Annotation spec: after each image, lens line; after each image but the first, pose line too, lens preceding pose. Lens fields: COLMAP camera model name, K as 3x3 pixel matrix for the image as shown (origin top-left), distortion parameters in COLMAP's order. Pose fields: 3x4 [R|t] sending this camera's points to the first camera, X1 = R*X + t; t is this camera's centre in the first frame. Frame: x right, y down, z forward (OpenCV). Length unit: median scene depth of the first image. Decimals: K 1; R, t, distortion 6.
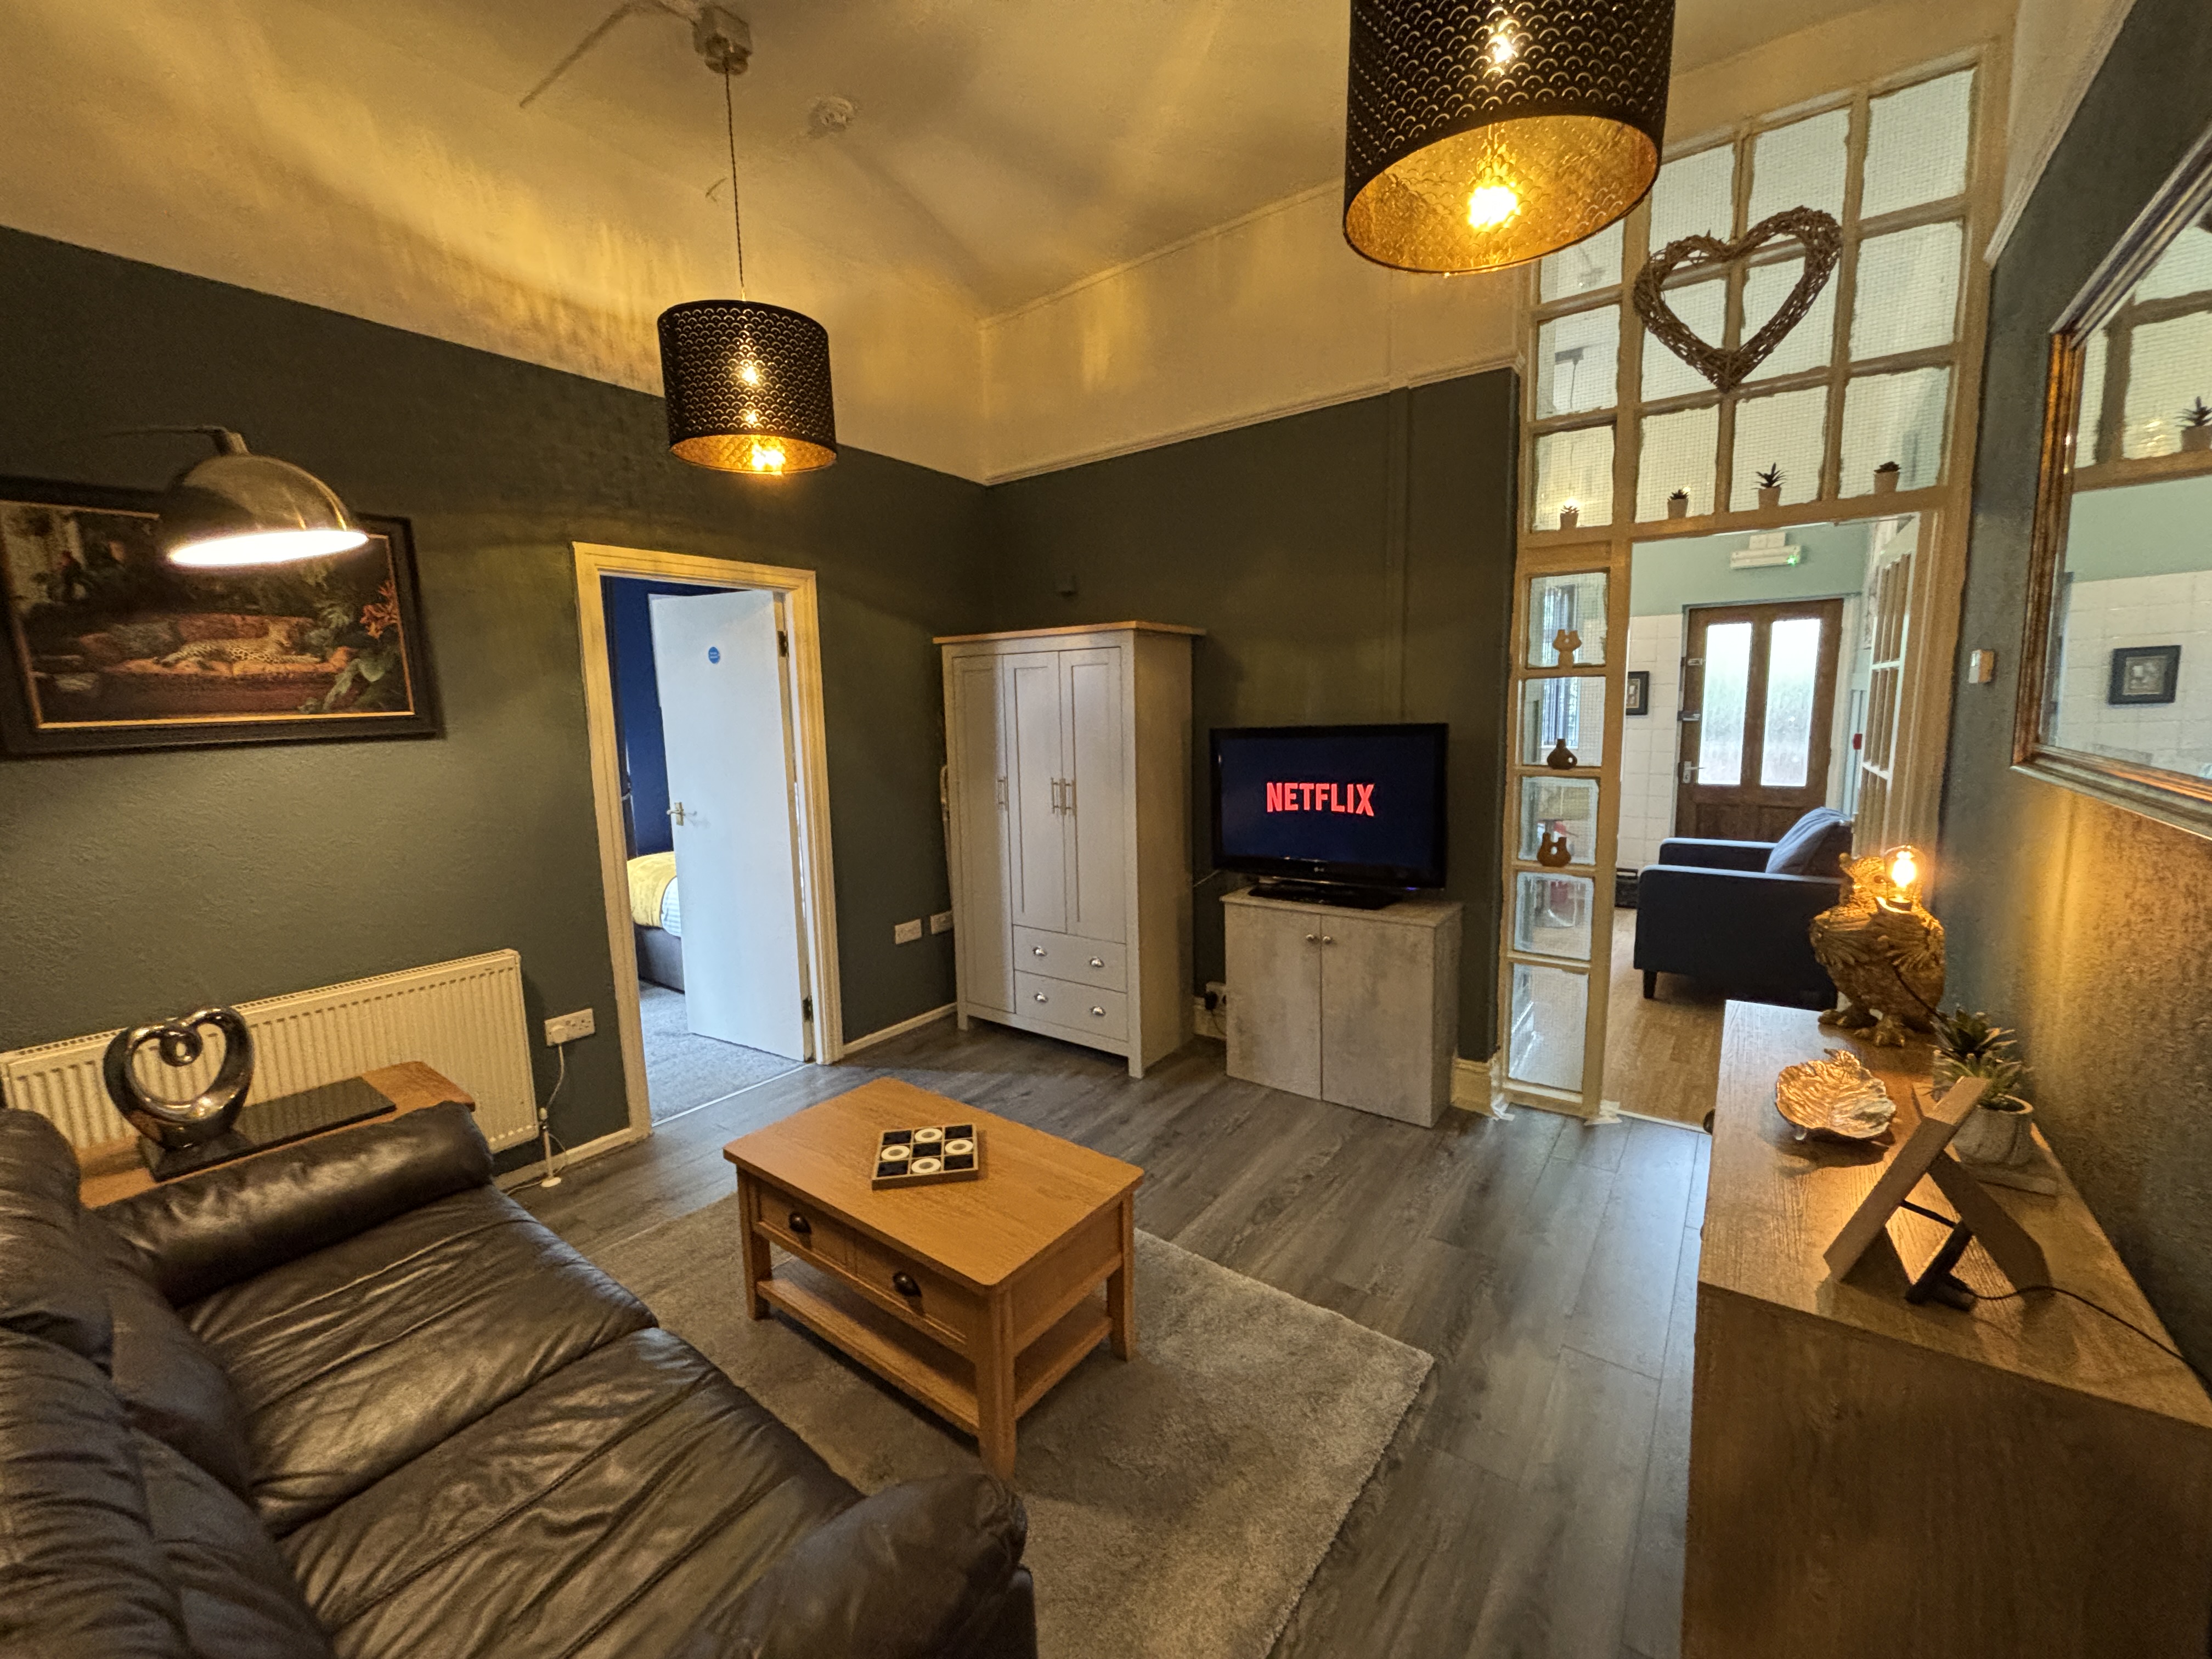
lens RADIAL K [[891.4, 0, 1105.5], [0, 891.4, 825.3], [0, 0, 1]] dist [-0.000016, 0.000408]
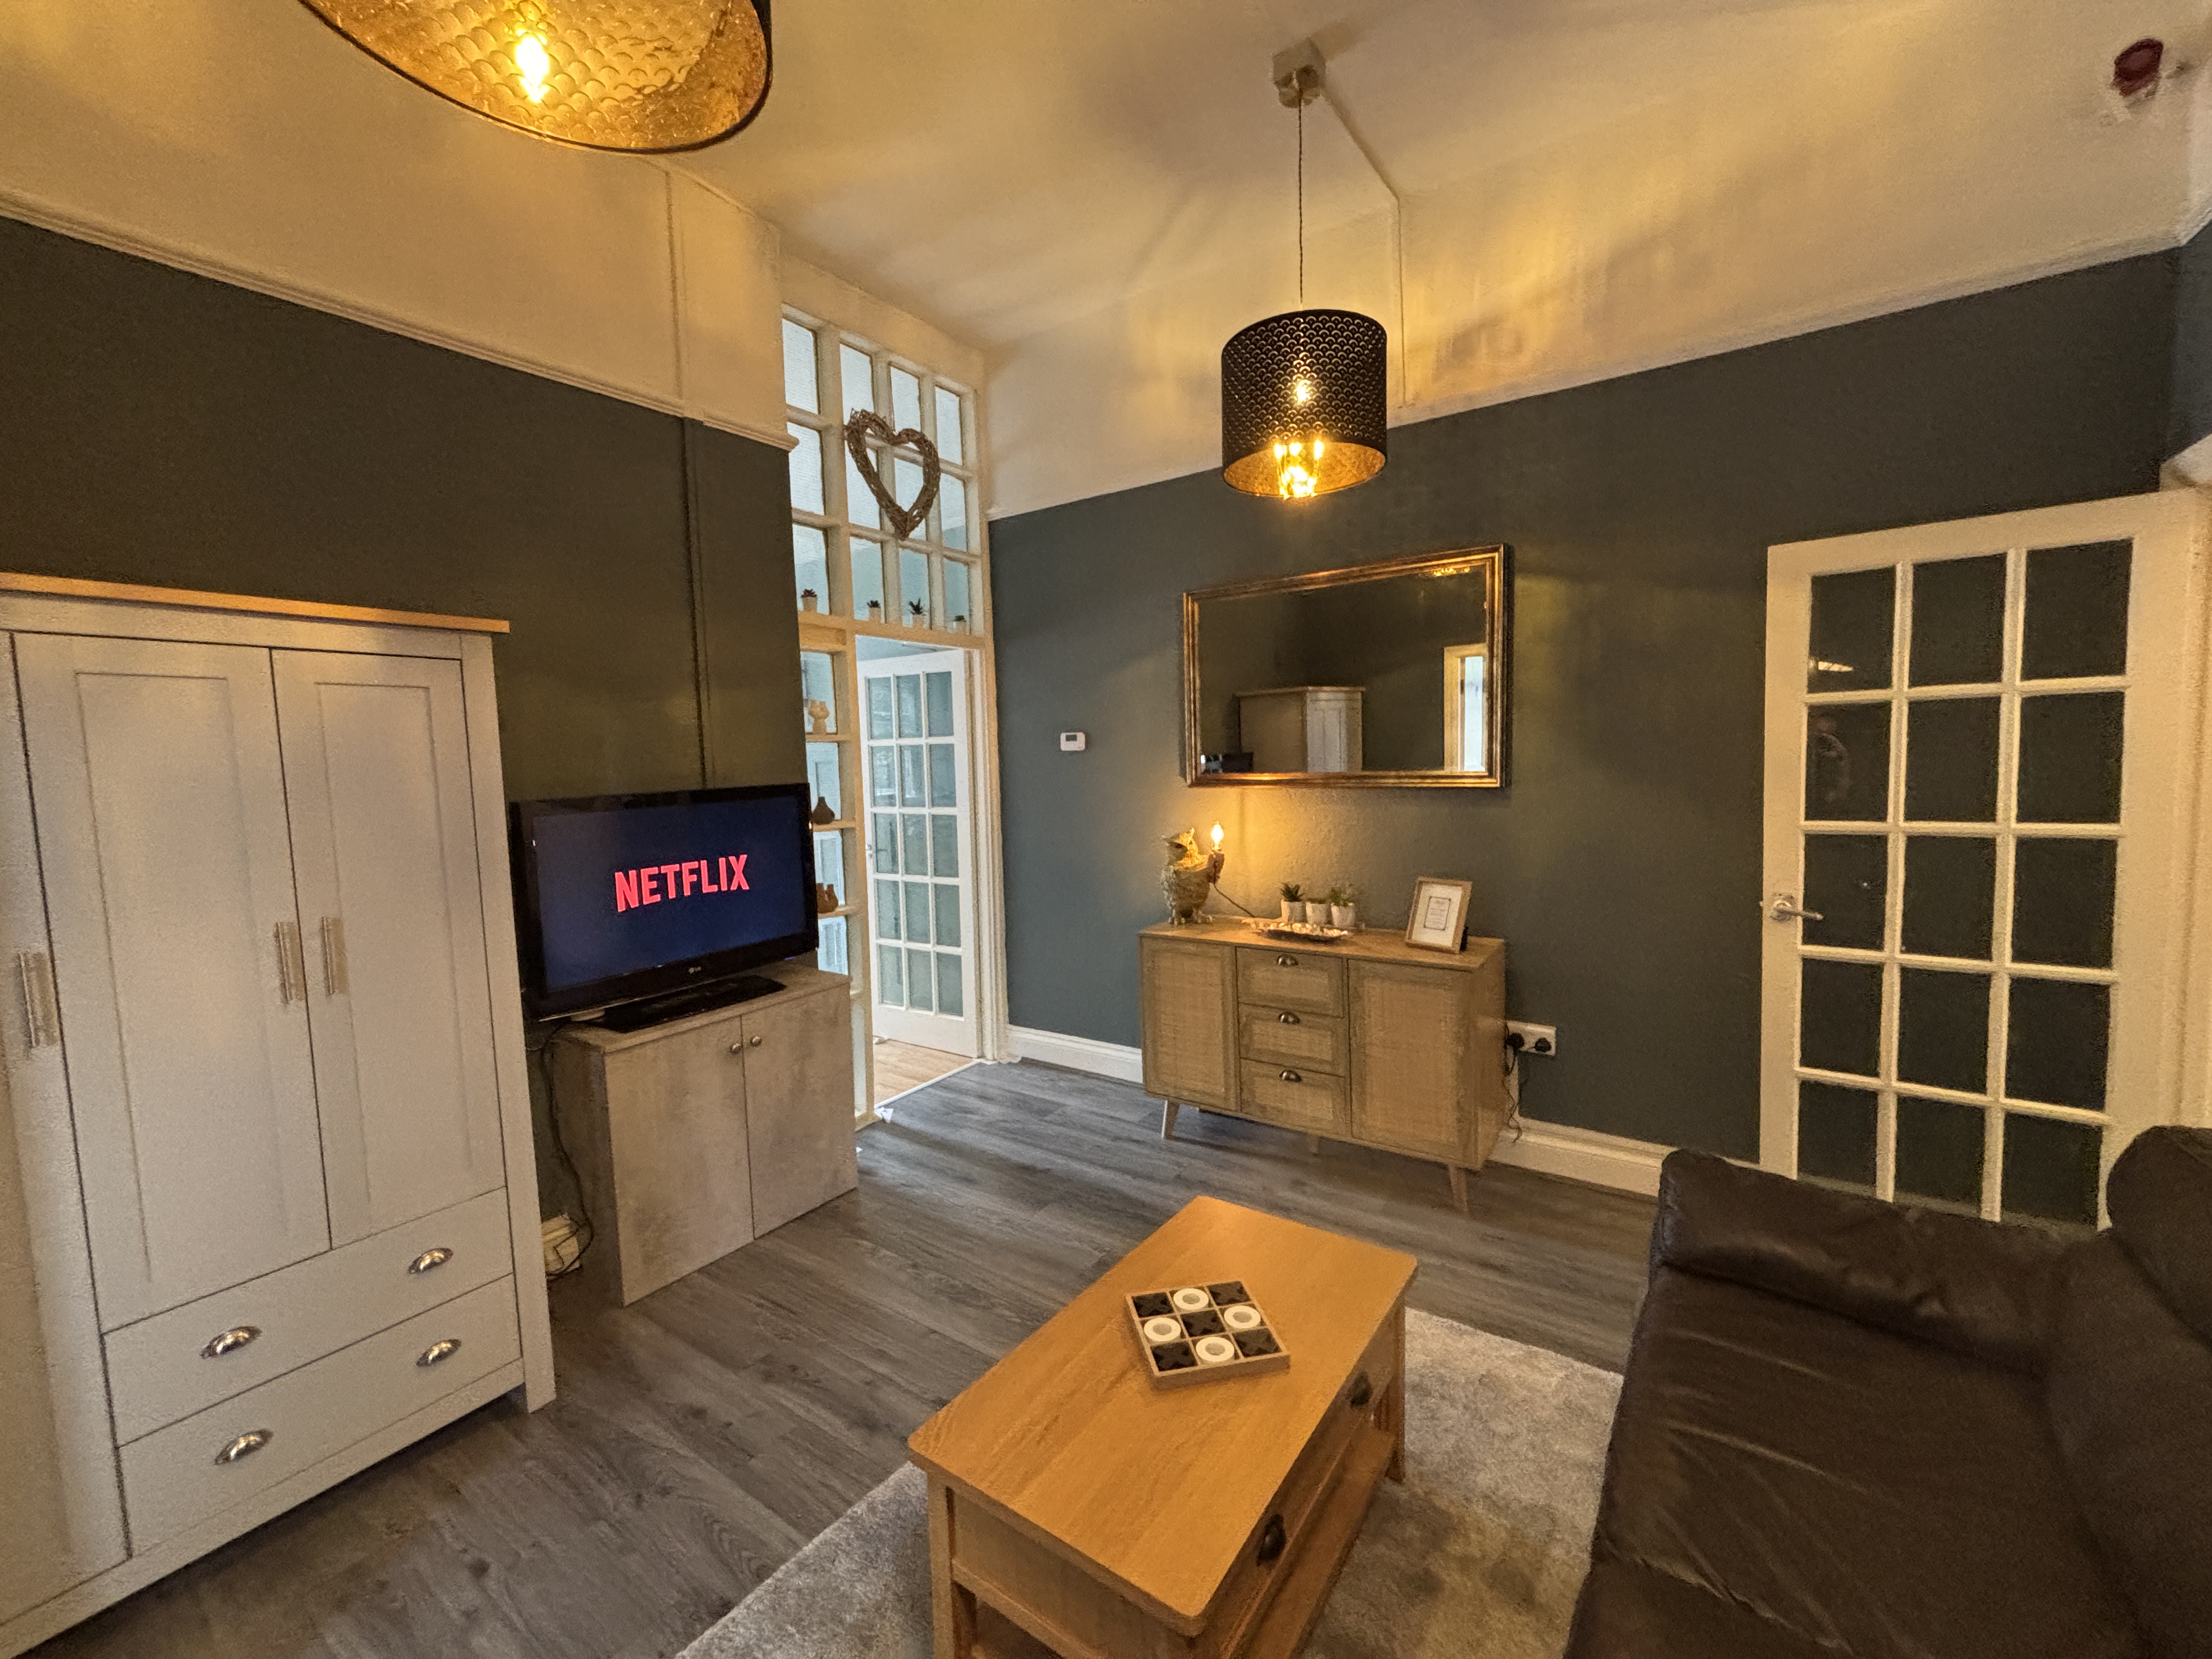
lens RADIAL K [[891.4, 0, 1105.5], [0, 891.4, 825.3], [0, 0, 1]] dist [-0.000016, 0.000408]
pose [[-0.033333, -0.056392, 0.997852, -0.574306], [0.162201, 0.984866, 0.061077, -0.067668], [-0.986195, 0.163888, -0.023681, 0.641154]]
